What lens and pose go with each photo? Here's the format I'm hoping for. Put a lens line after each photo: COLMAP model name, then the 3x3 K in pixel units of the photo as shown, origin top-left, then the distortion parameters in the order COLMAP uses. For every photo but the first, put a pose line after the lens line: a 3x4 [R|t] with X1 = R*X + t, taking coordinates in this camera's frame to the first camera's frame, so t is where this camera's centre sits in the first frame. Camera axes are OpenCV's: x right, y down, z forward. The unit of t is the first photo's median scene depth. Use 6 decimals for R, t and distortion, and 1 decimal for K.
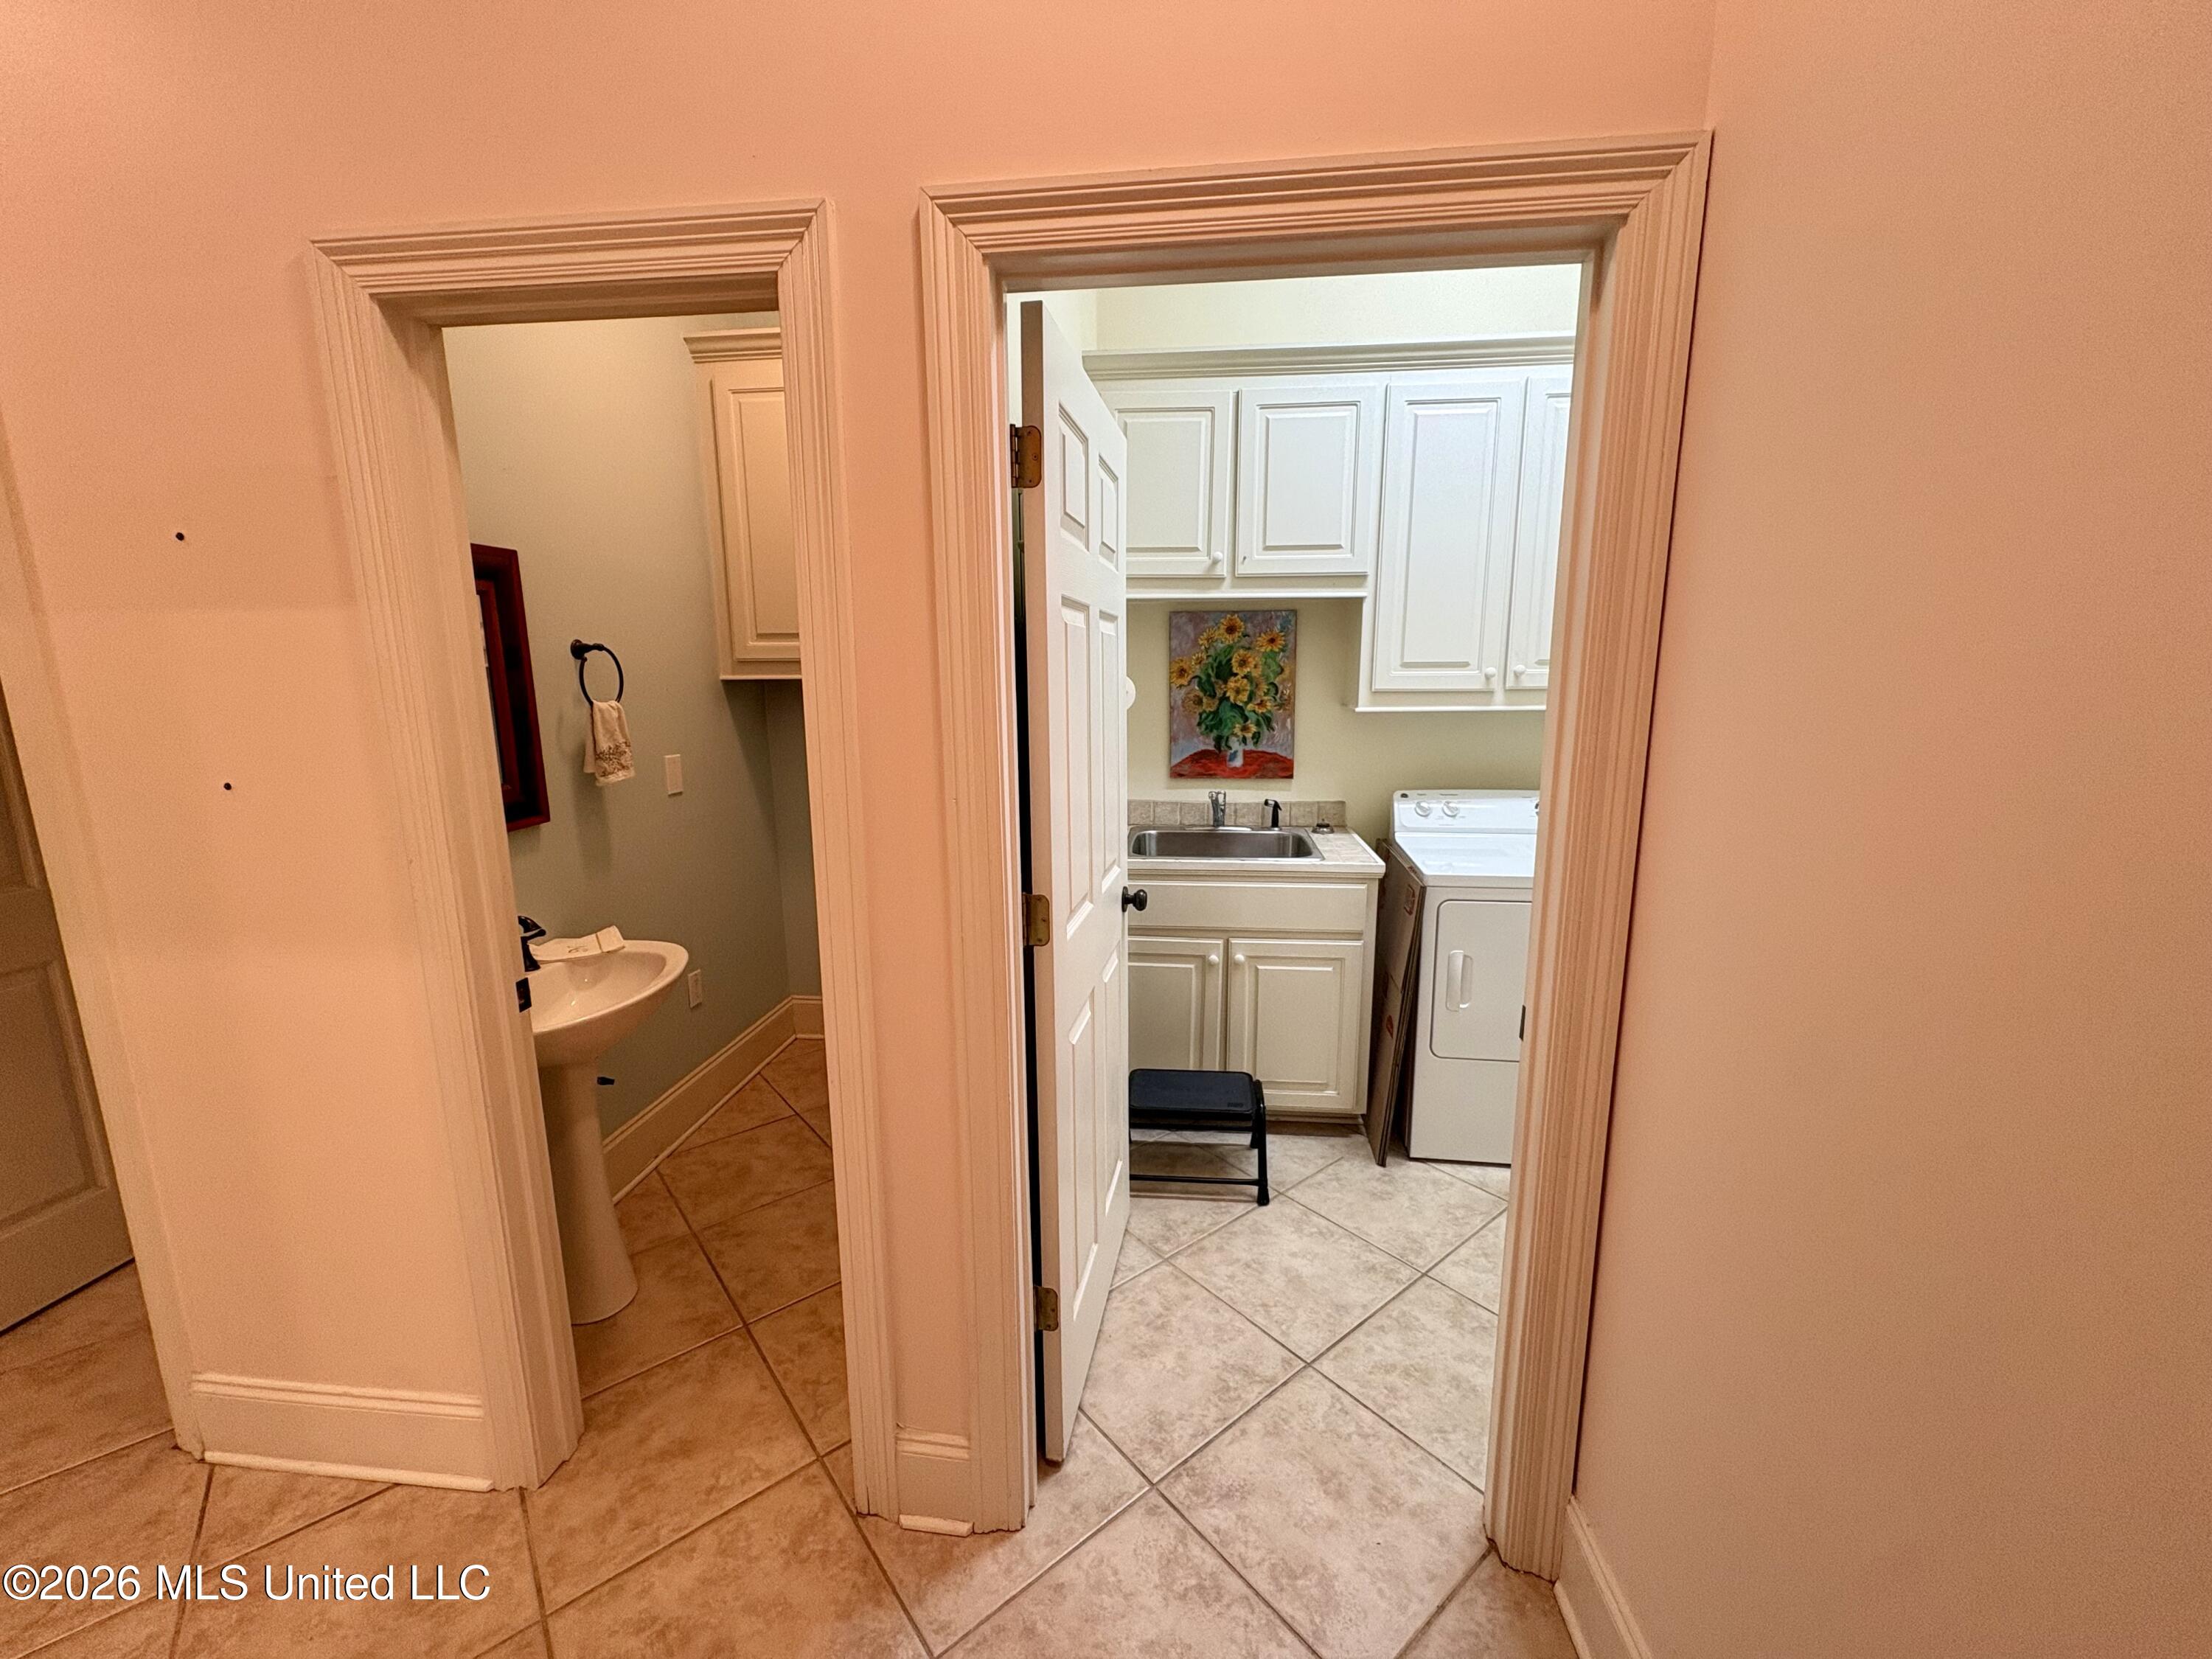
lens RADIAL K [[880.4, 0, 1105.2], [0, 880.4, 829.0], [0, 0, 1]] dist [0.000887, 0.000207]
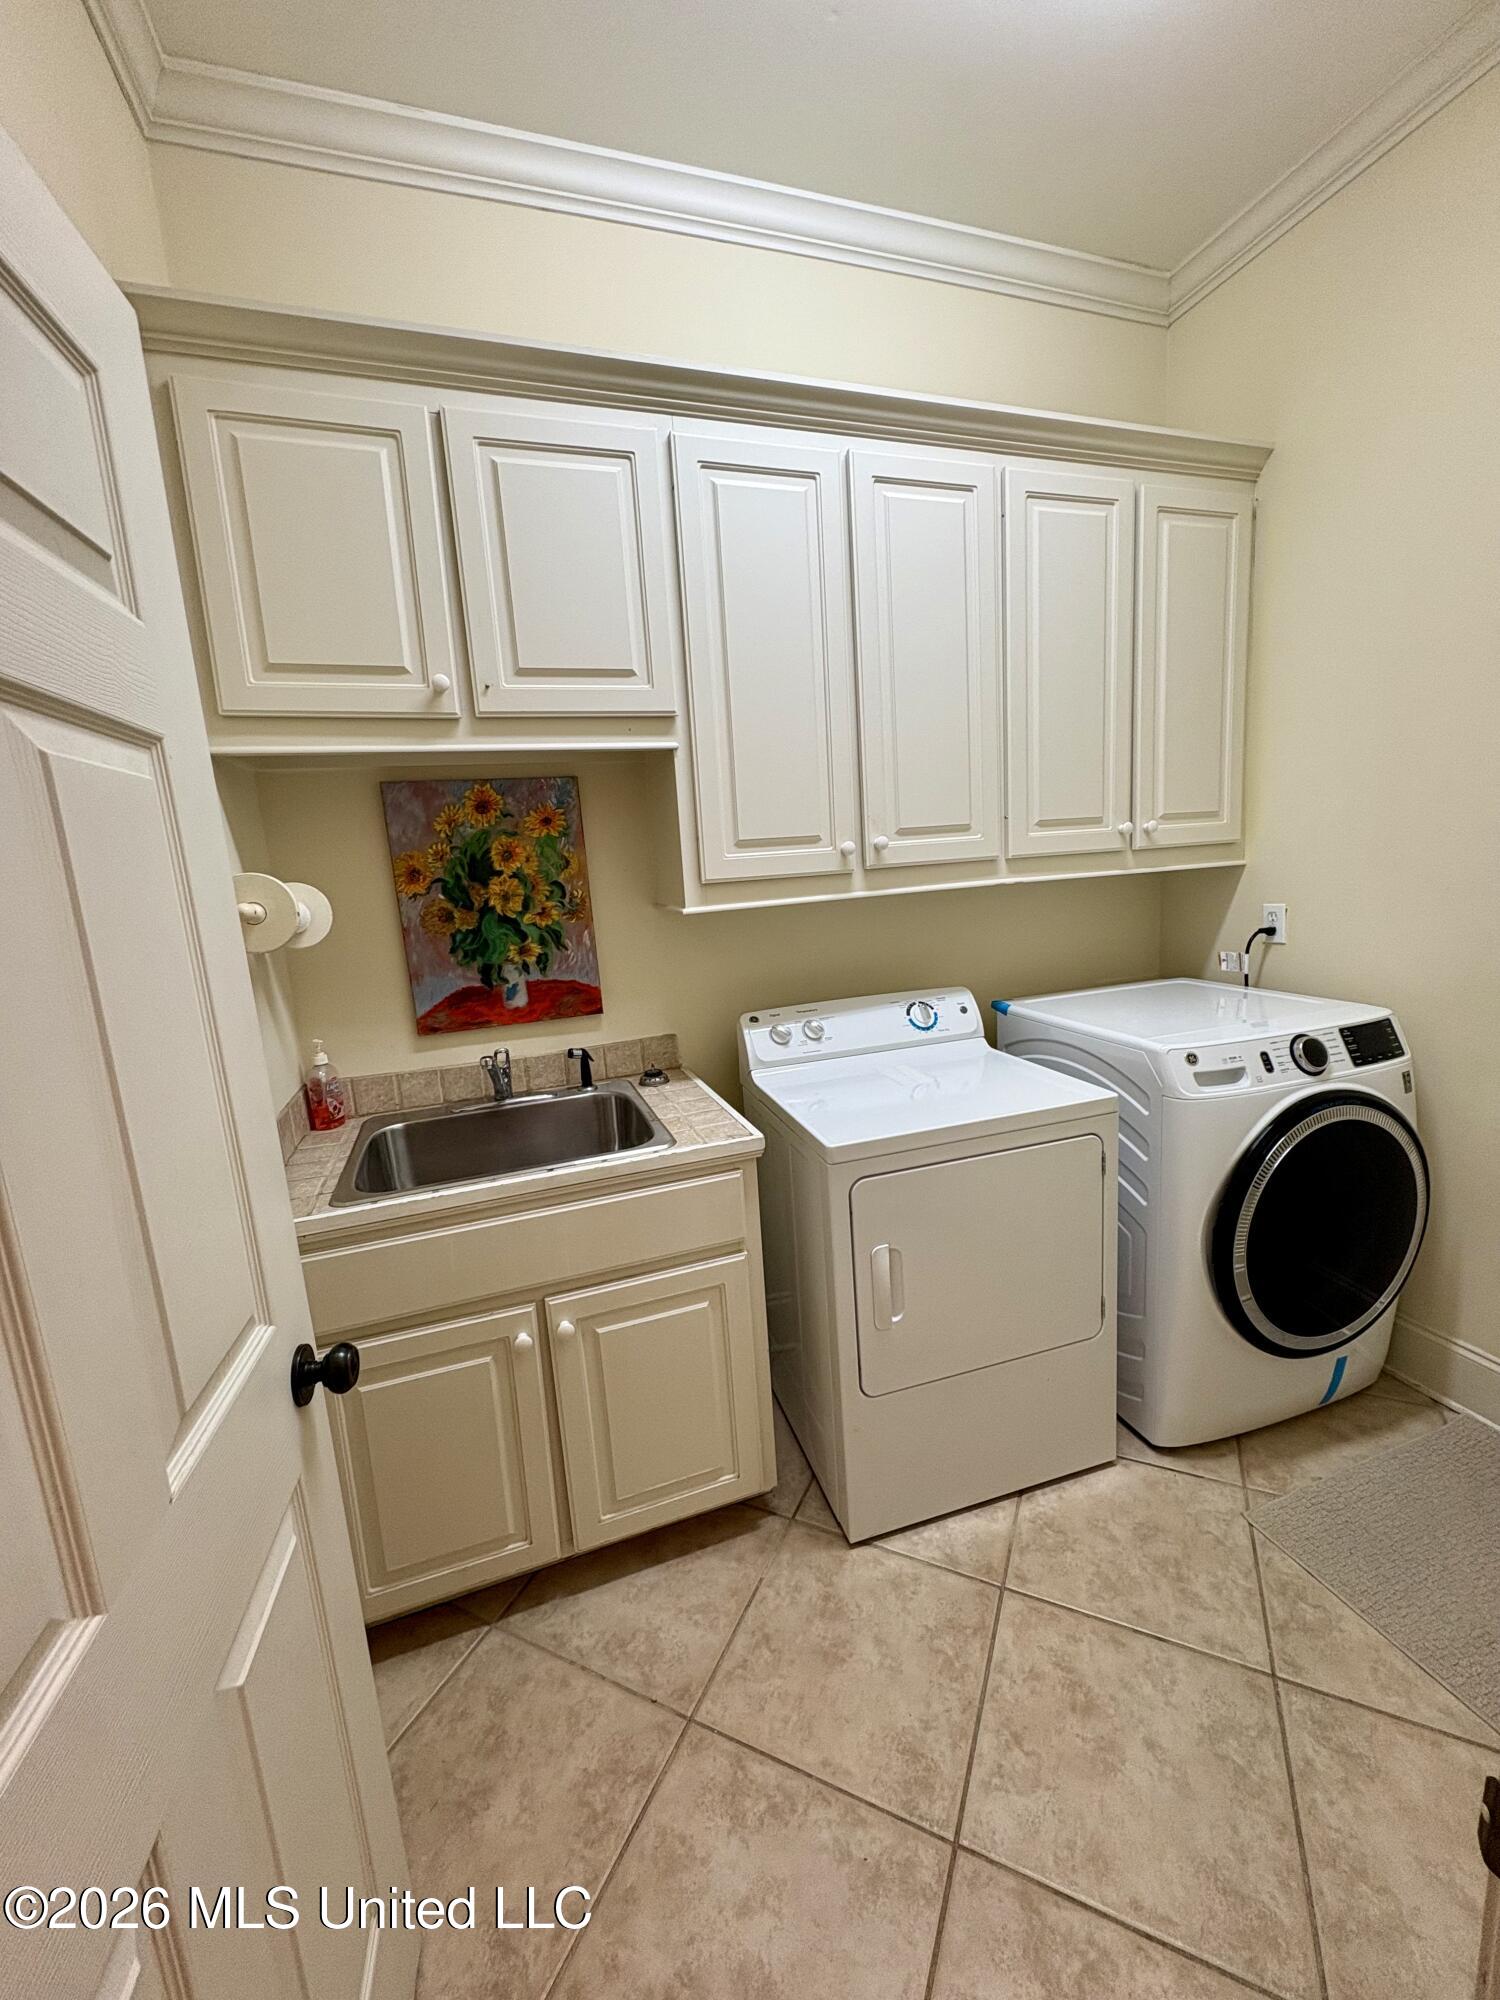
lens RADIAL K [[796.0, 0, 748.9], [0, 796.0, 996.6], [0, 0, 1]] dist [0.000887, 0.000207]
pose [[0.904844, -0.124439, 0.407151, 0.069382], [0.134438, 0.990914, 0.004083, -0.065893], [-0.403959, 0.051043, 0.913352, 0.418852]]
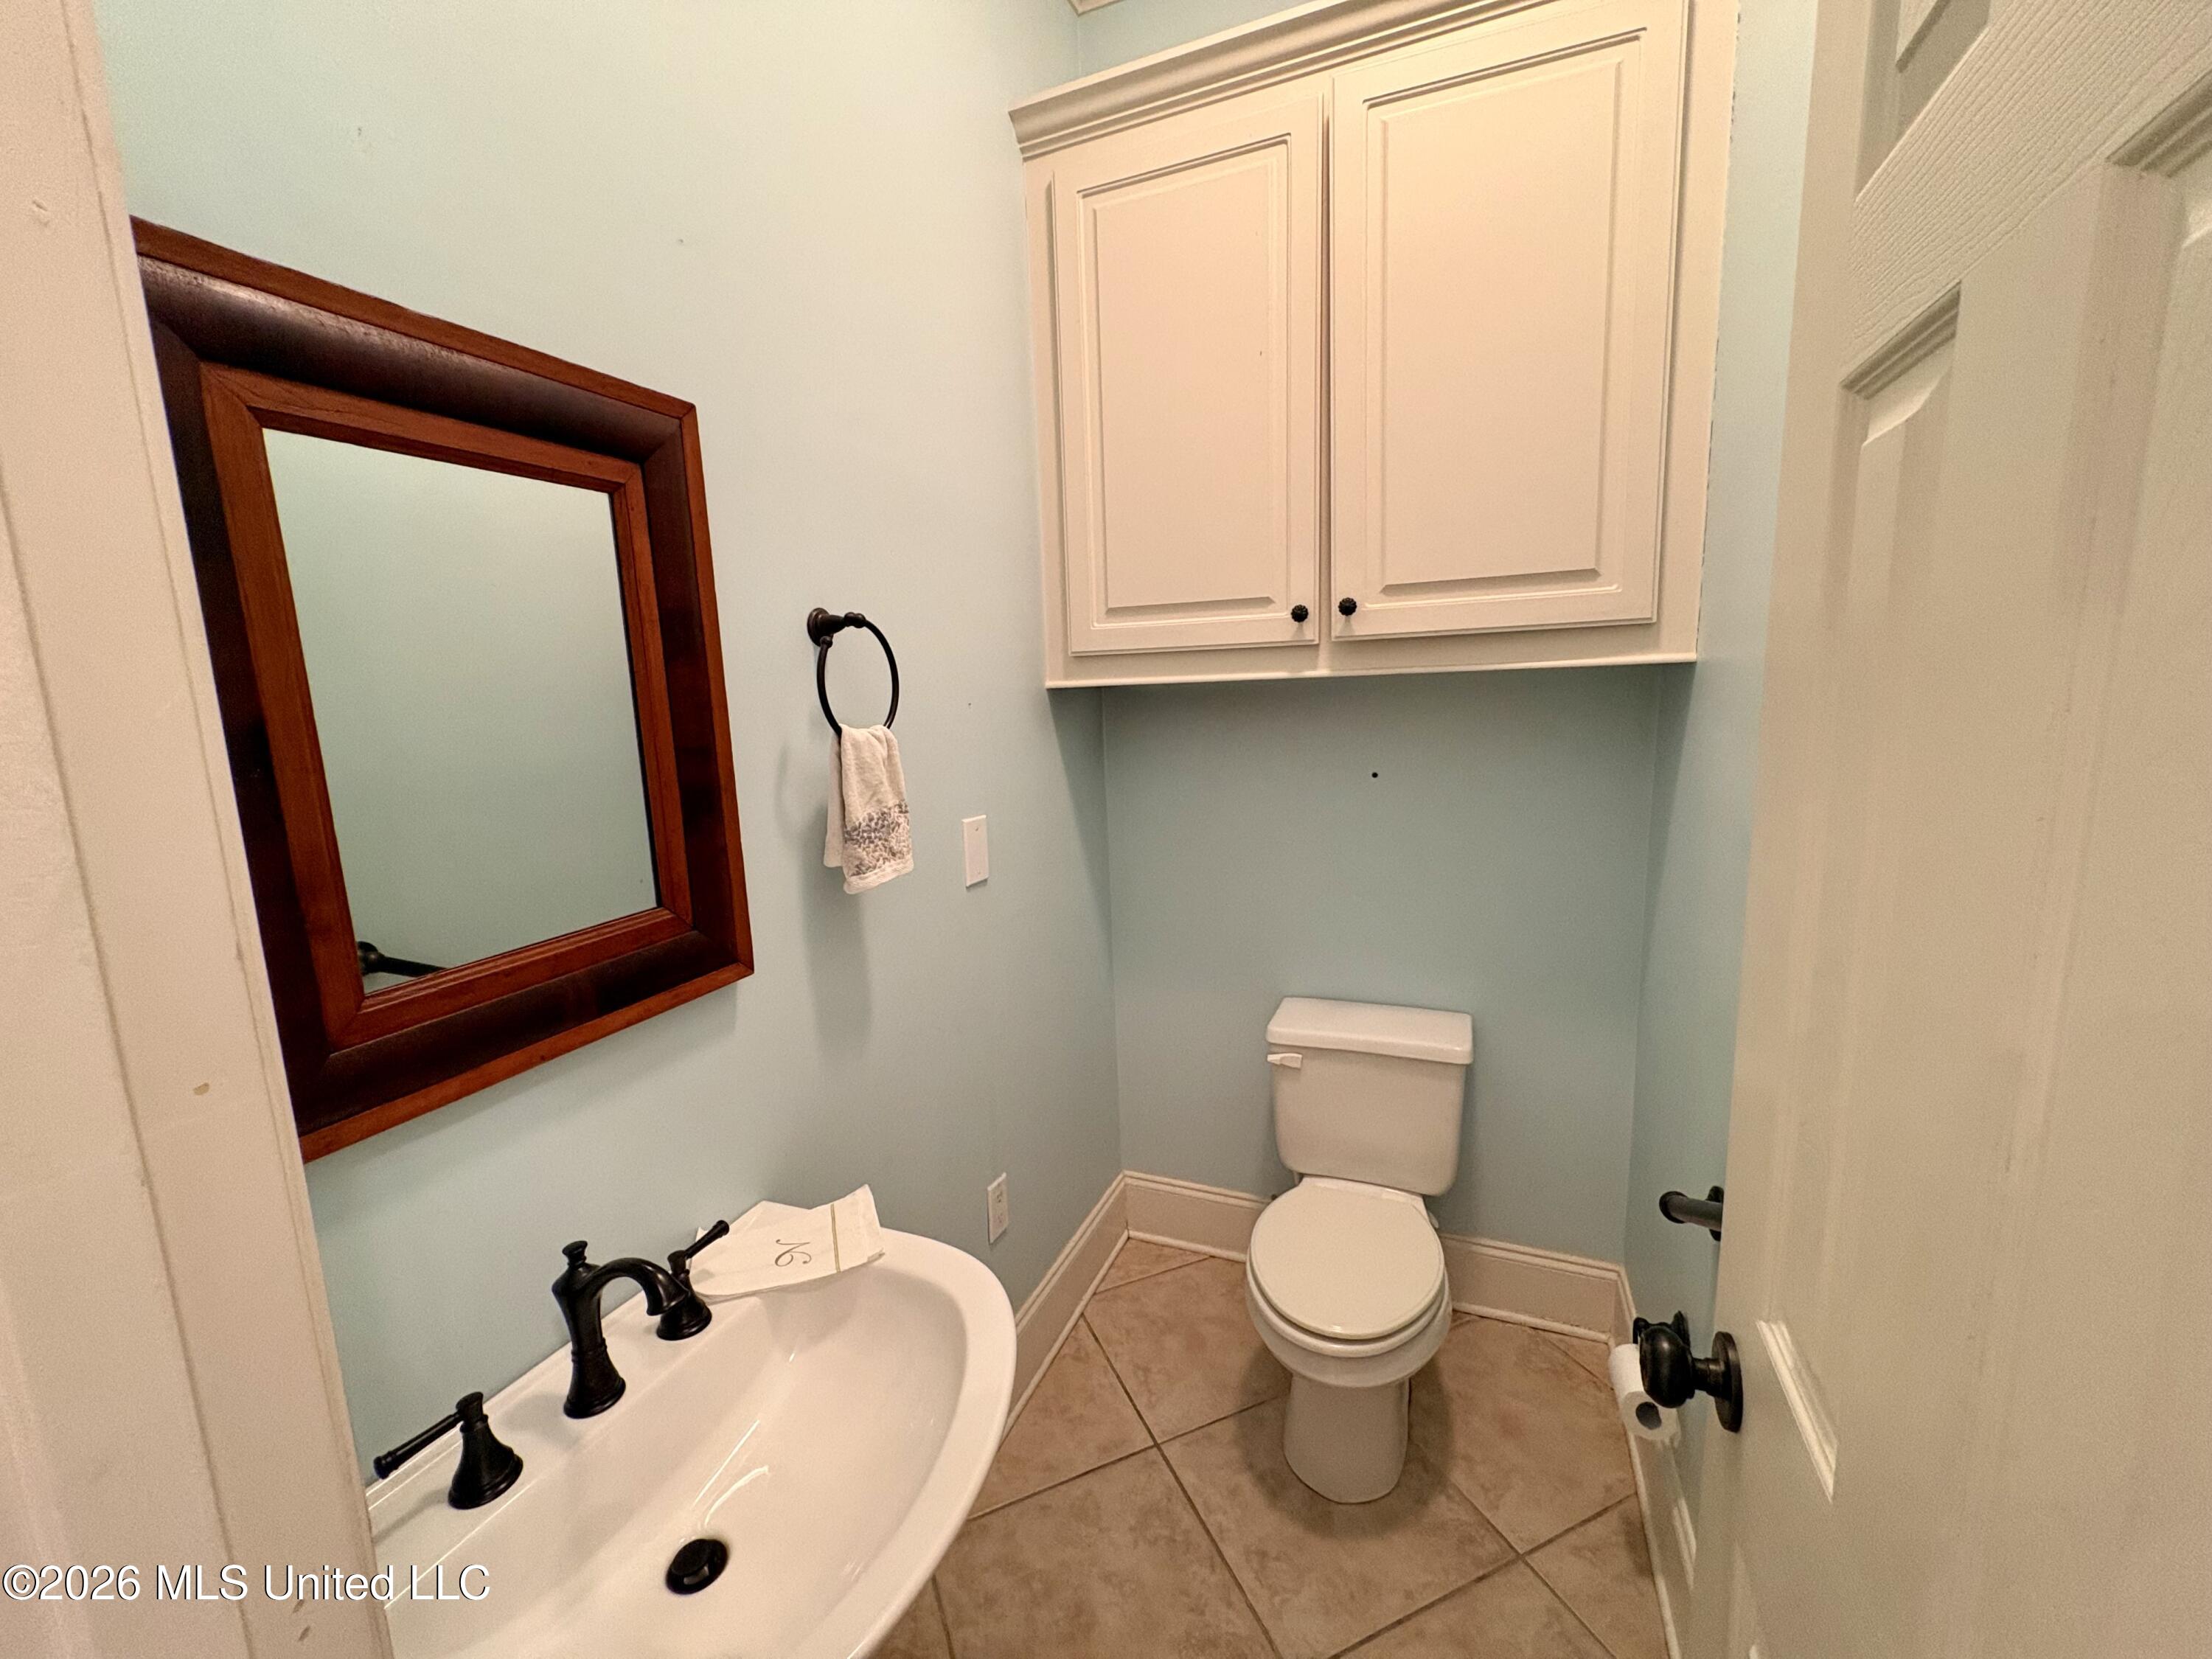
lens RADIAL K [[880.4, 0, 1105.2], [0, 880.4, 829.0], [0, 0, 1]] dist [0.000887, 0.000207]
pose [[0.960210, 0.018030, -0.278696, -0.249166], [-0.023406, 0.999598, -0.015973, -0.069377], [0.278297, 0.021860, 0.960246, 0.471898]]
